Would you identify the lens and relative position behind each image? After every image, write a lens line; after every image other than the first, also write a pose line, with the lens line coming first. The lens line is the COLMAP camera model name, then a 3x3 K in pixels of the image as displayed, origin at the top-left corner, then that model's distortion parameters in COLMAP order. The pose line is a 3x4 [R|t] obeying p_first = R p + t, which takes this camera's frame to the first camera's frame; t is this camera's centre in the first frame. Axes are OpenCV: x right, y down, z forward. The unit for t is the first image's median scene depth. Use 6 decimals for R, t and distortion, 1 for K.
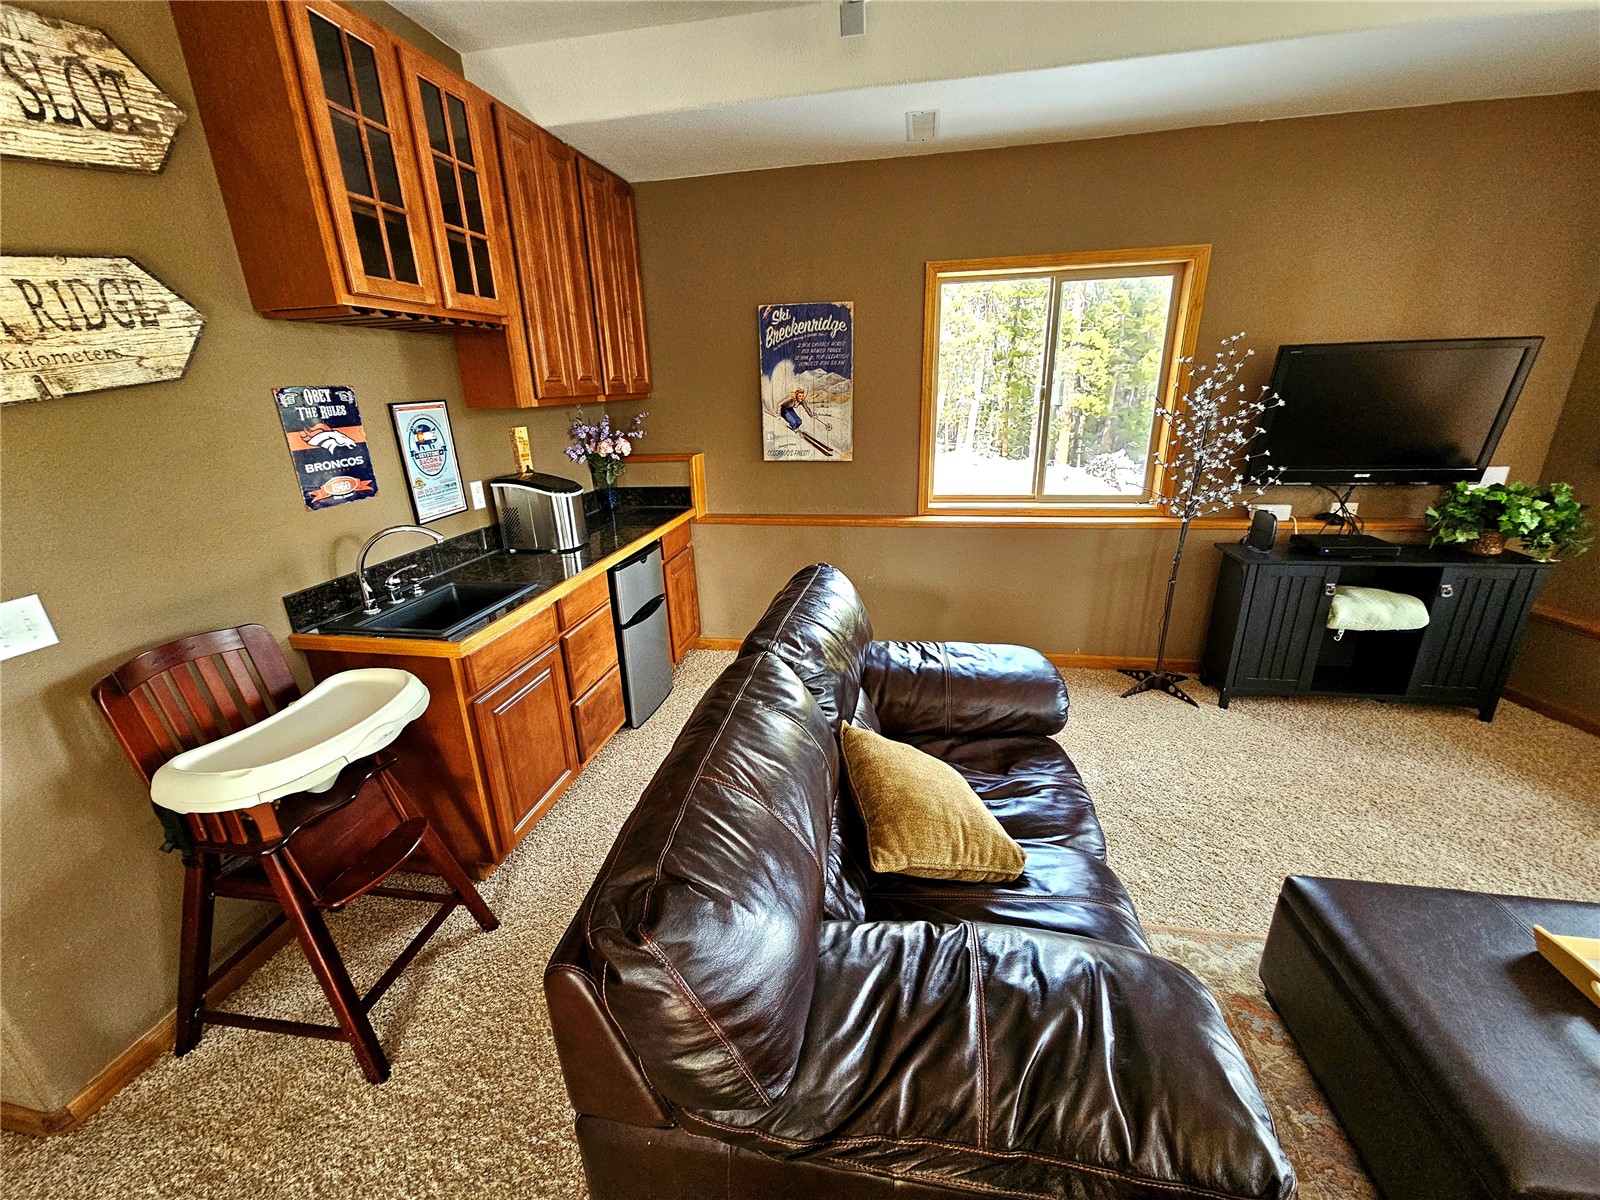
lens RADIAL K [[640.9, 0, 795.2], [0, 640.9, 598.4], [0, 0, 1]] dist [-0.001787, -0.000004]
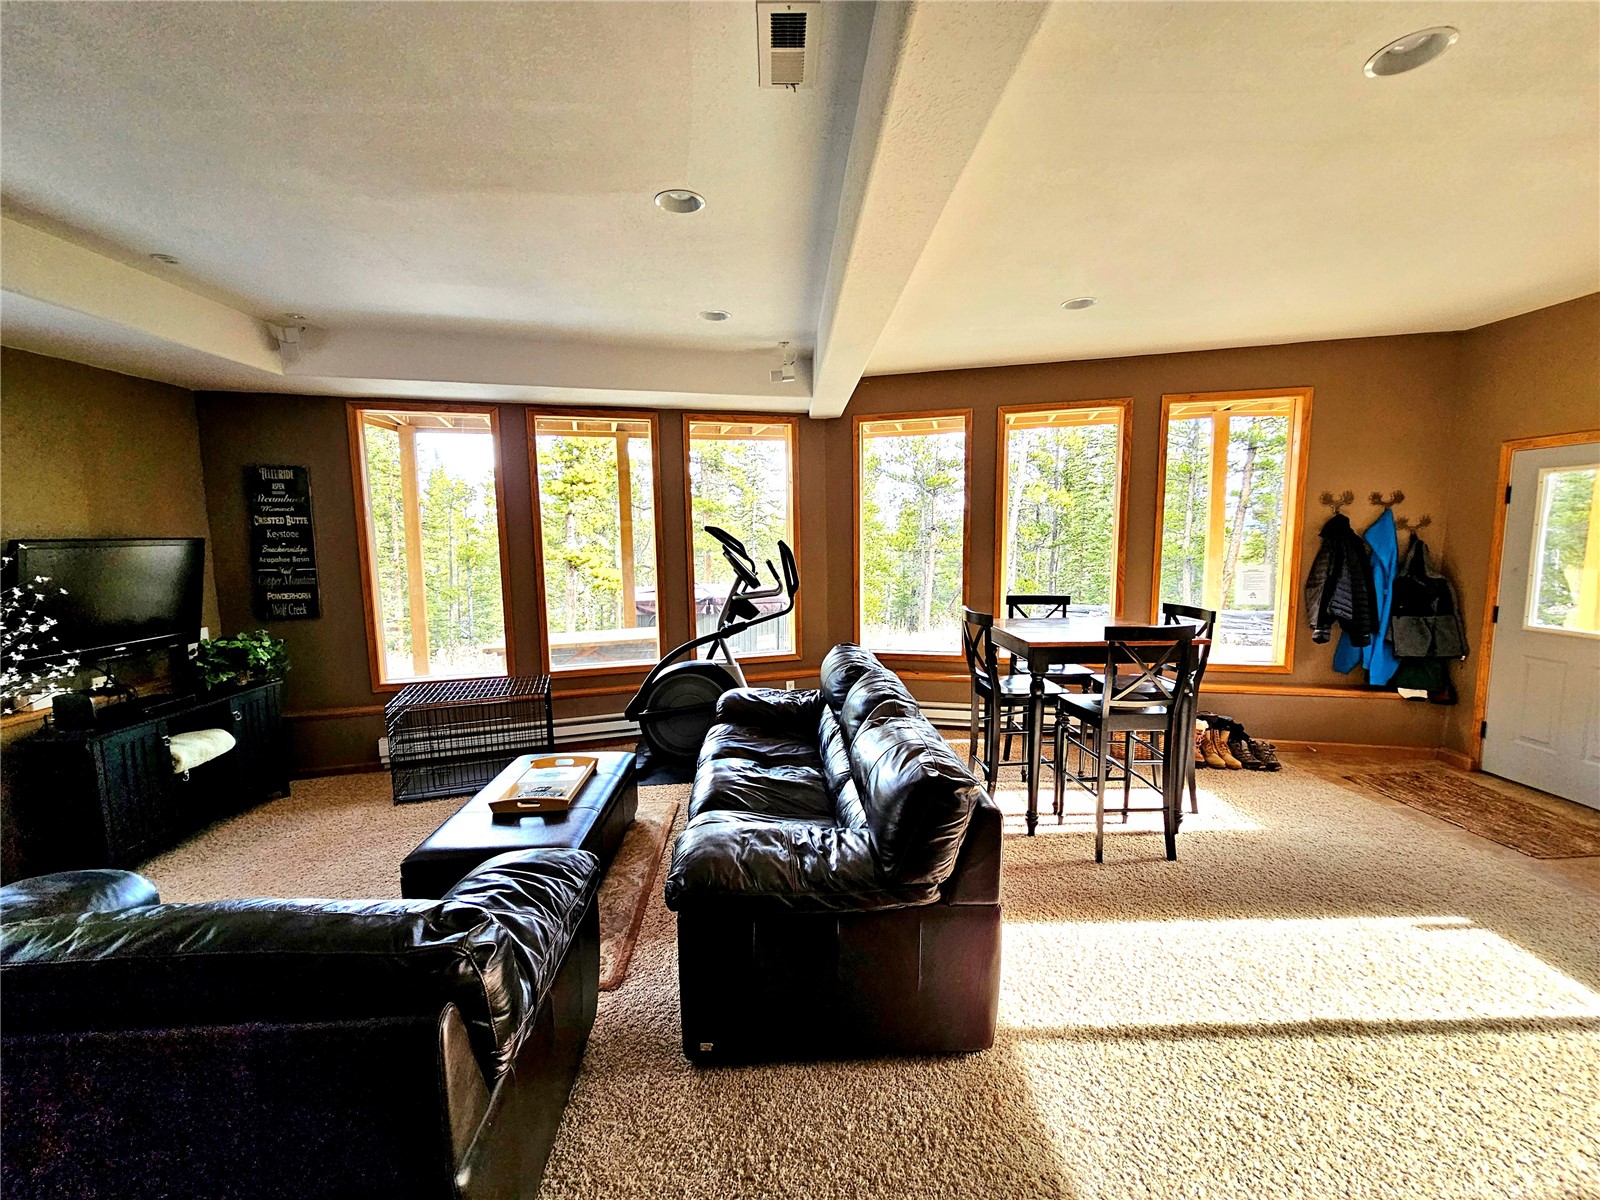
lens RADIAL K [[645.9, 0, 793.3], [0, 645.9, 607.4], [0, 0, 1]] dist [0.001773, 0.000152]
pose [[-0.203147, -0.077546, 0.976073, -0.541436], [0.331328, 0.932608, 0.143051, -0.033561], [-0.921387, 0.352460, -0.163763, 0.071729]]
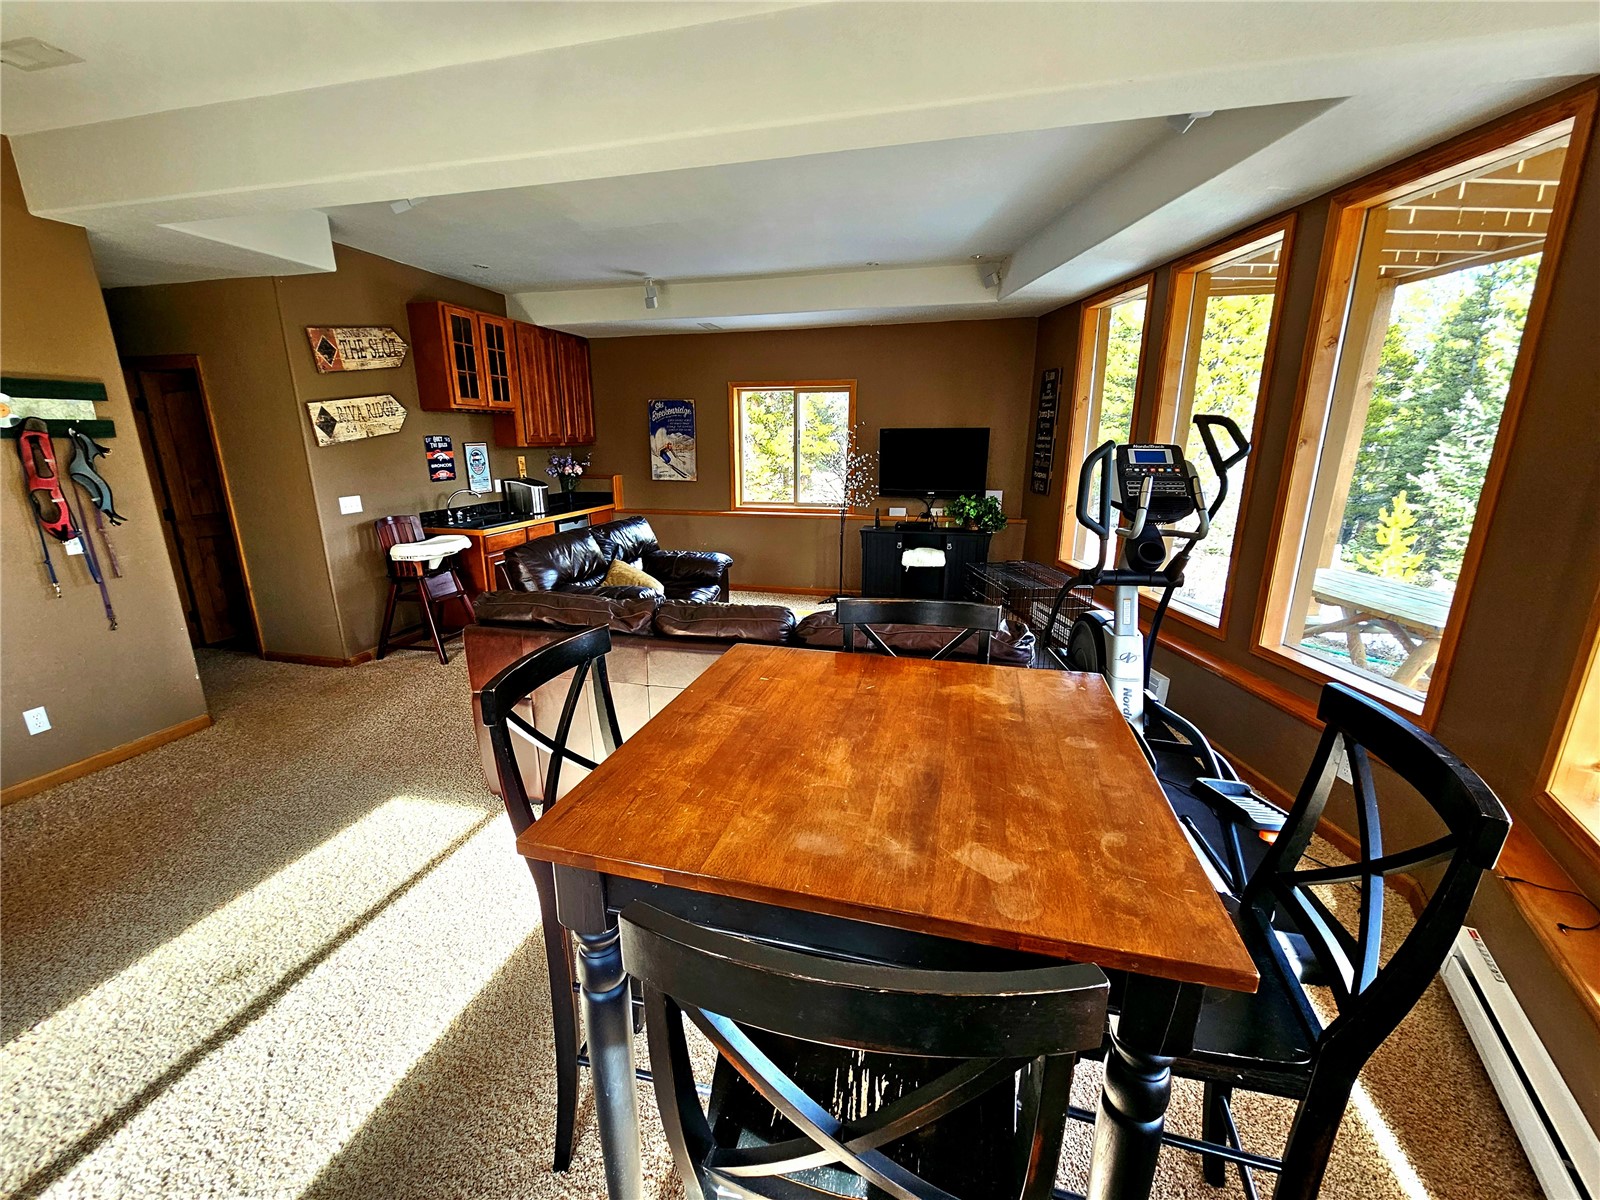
lens RADIAL K [[645.9, 0, 793.3], [0, 645.9, 607.4], [0, 0, 1]] dist [0.001773, 0.000152]
pose [[0.997755, 0.042856, -0.051453, 0.647911], [-0.046281, 0.996657, -0.067322, 0.358919], [0.048396, 0.069553, 0.996404, -1.131373]]
